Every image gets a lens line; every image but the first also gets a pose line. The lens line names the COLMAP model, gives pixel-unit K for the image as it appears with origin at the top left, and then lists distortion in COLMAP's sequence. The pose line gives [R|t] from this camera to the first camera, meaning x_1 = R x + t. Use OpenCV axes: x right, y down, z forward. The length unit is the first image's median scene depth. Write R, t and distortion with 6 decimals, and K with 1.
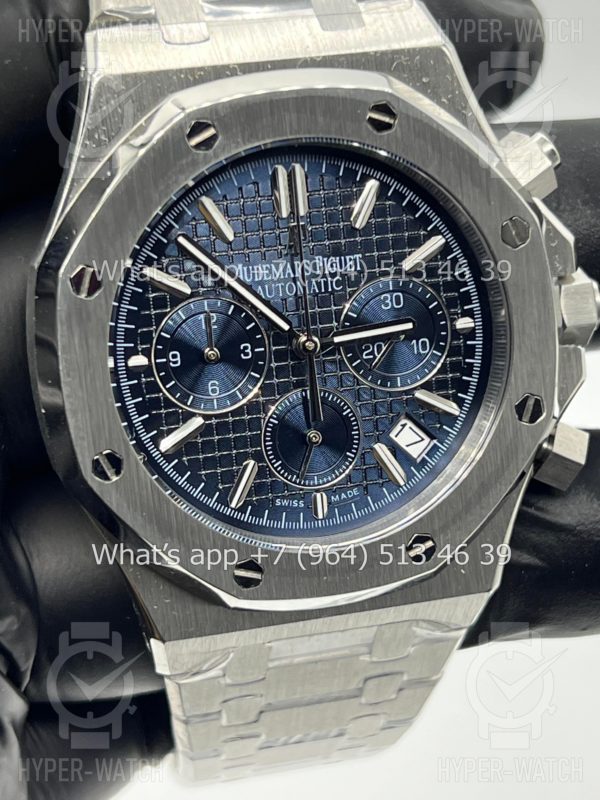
lens RADIAL K [[1885.6, 0, 295.9], [0, 1885.6, 399.9], [0, 0, 1]] dist [0.194489, 0.000000]
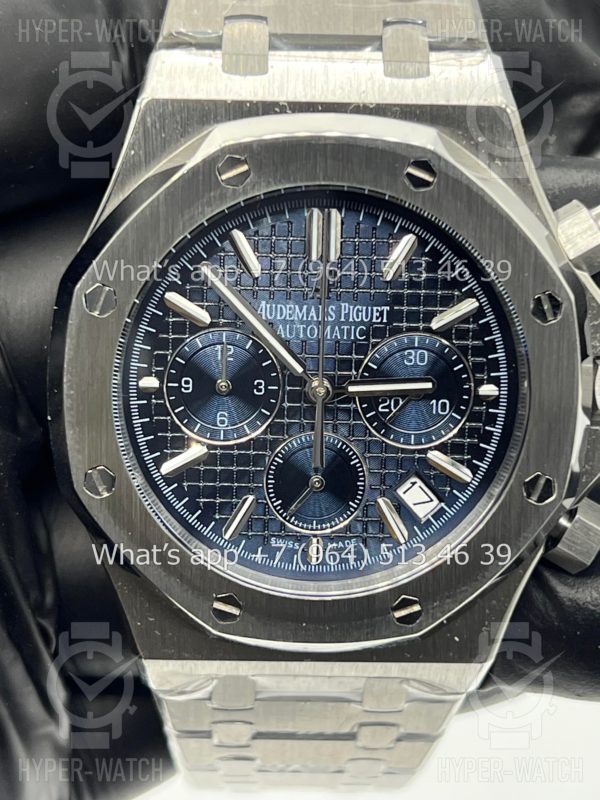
lens RADIAL K [[1885.6, 0, 298.4], [0, 1885.6, 396.5], [0, 0, 1]] dist [0.194489, 0.000000]
pose [[0.972950, 0.148683, -0.176809, 0.169375], [-0.143378, 0.988756, 0.042483, -0.065826], [0.181137, -0.015983, 0.983328, 0.021462]]
